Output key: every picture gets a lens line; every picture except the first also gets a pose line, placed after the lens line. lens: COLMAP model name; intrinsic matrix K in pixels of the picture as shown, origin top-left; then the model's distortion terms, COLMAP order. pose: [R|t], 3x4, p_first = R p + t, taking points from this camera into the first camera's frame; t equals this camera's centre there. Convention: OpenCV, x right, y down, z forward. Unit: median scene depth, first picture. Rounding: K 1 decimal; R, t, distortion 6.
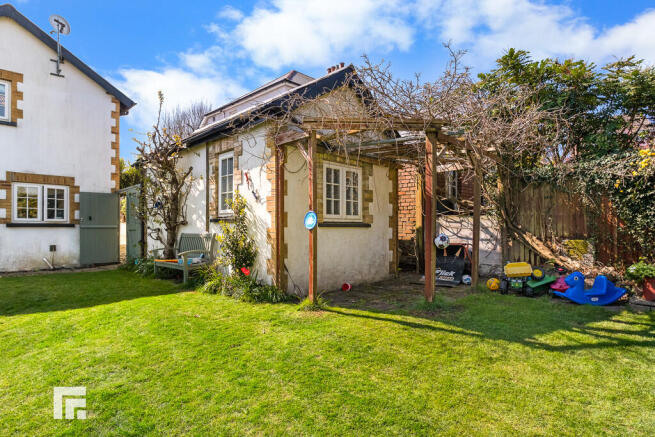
lens RADIAL K [[368.5, 0, 329.4], [0, 368.5, 228.1], [0, 0, 1]] dist [-0.000520, -0.000804]
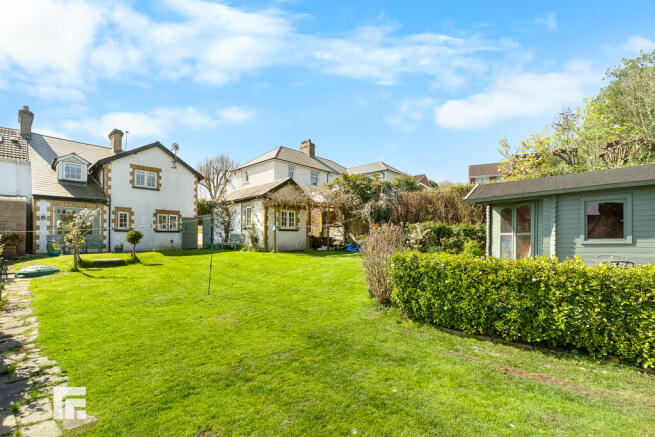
lens RADIAL K [[277.6, 0, 322.4], [0, 277.6, 232.1], [0, 0, 1]] dist [-0.001018, 0.000512]
pose [[0.999641, -0.001591, 0.026744, 0.283659], [0.002139, 0.999788, -0.020481, 0.059053], [-0.026706, 0.020531, 0.999432, -1.390026]]
